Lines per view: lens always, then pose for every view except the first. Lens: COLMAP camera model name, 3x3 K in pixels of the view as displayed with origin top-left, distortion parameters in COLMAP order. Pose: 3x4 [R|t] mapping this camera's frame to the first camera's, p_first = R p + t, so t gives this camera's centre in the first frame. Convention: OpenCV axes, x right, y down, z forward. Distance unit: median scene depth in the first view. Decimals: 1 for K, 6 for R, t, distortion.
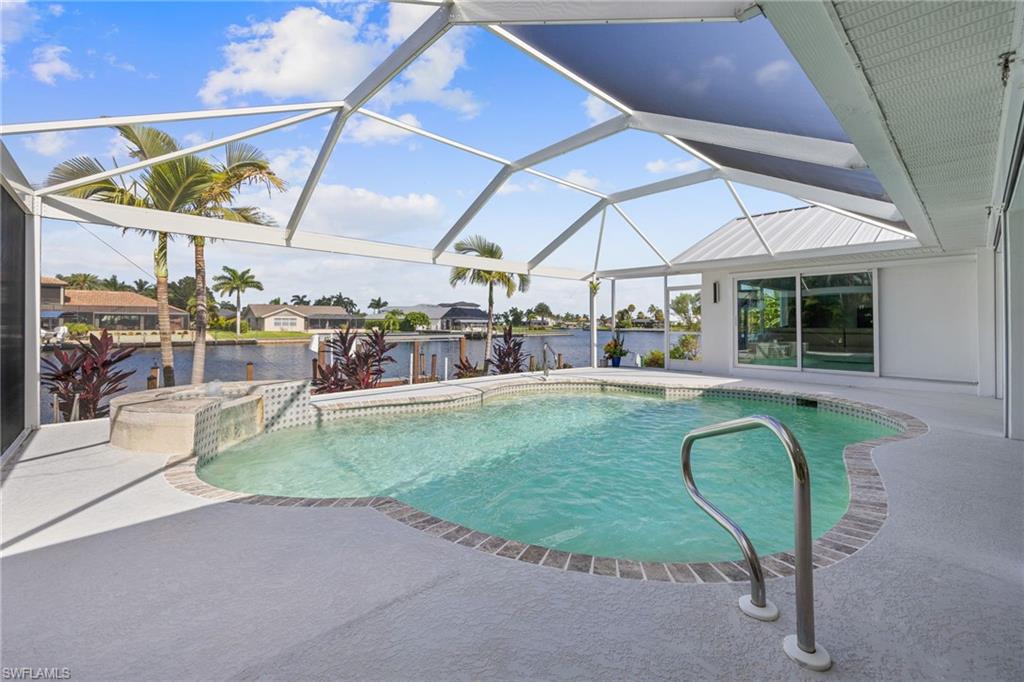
lens RADIAL K [[422.0, 0, 513.9], [0, 422.0, 323.6], [0, 0, 1]] dist [0.008334, 0.000506]
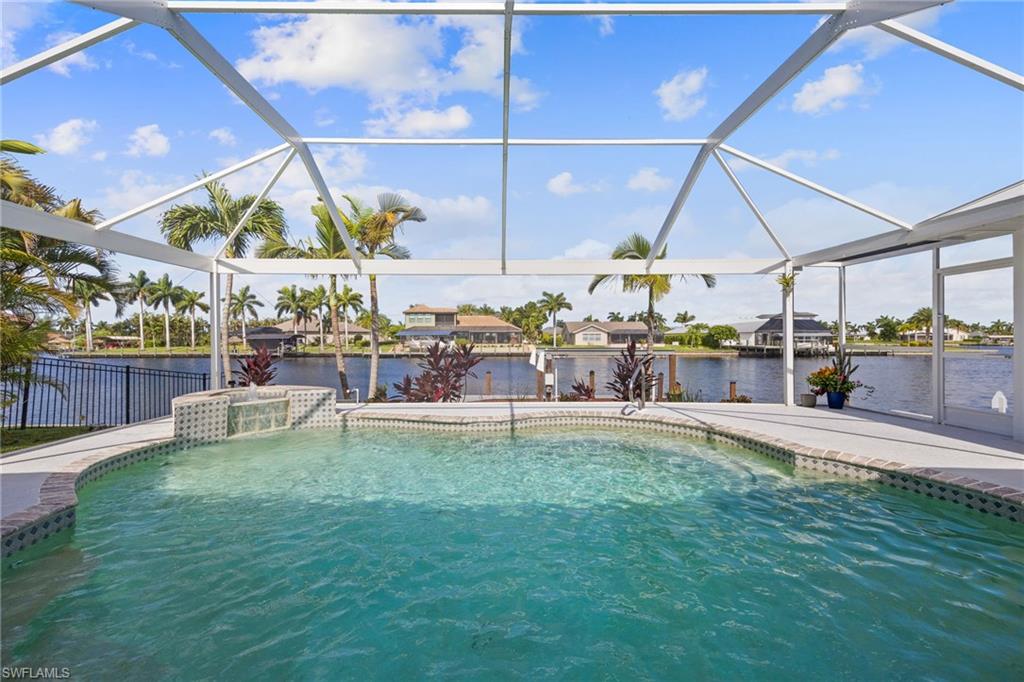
lens RADIAL K [[420.5, 0, 506.5], [0, 420.5, 343.0], [0, 0, 1]] dist [0.012919, -0.008168]
pose [[0.742005, 0.003890, -0.670383, 0.314762], [0.003653, 0.999945, 0.009845, -0.000325], [0.670384, -0.009754, 0.741950, 0.234061]]
